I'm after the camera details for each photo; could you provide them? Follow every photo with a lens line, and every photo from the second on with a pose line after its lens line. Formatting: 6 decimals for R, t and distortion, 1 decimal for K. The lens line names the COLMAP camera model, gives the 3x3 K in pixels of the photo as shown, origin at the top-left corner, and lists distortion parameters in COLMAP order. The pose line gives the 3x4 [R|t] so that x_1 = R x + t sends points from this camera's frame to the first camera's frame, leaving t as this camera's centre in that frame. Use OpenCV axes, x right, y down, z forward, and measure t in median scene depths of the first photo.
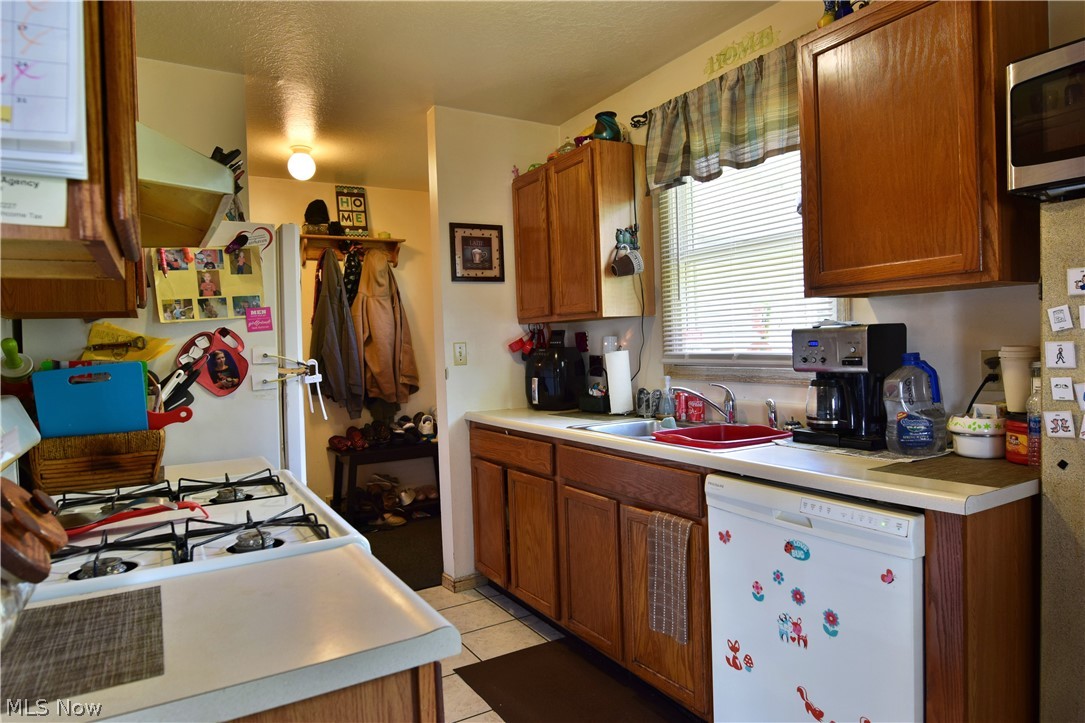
lens RADIAL K [[671.2, 0, 543.1], [0, 671.2, 359.4], [0, 0, 1]] dist [0.000544, -0.000270]
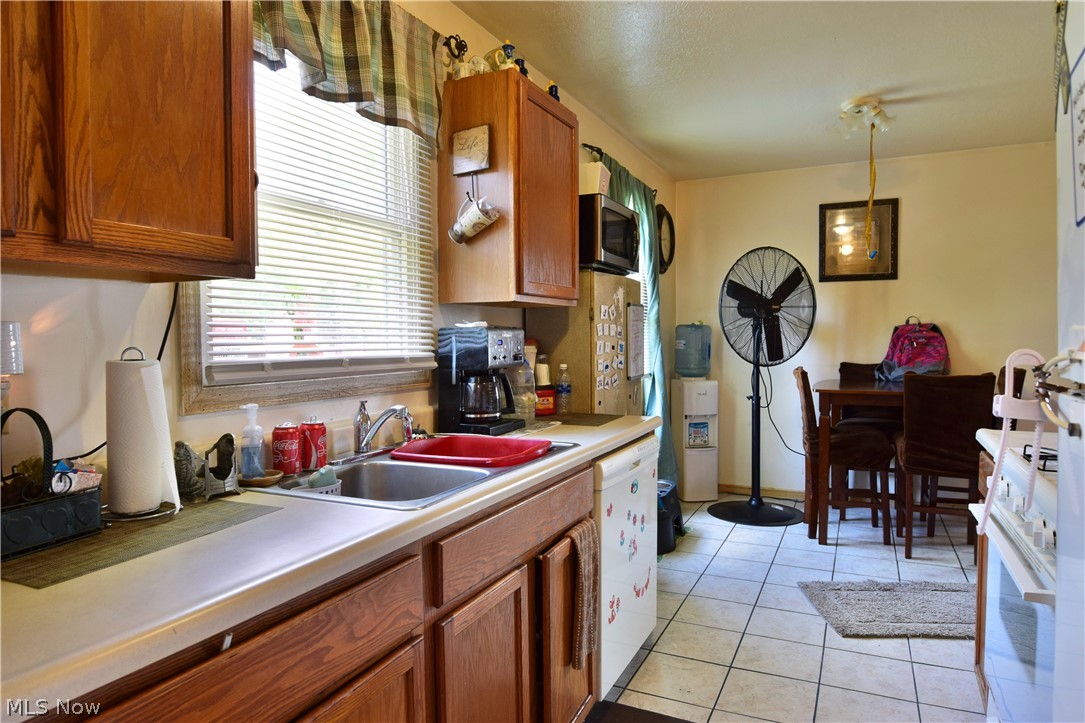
lens RADIAL K [[671.2, 0, 544.2], [0, 671.2, 358.0], [0, 0, 1]] dist [0.000544, -0.000270]
pose [[-0.565071, 0.011173, 0.824966, -0.423953], [0.046551, 0.998747, 0.018360, -0.011976], [-0.823728, 0.048777, -0.564884, 1.214233]]
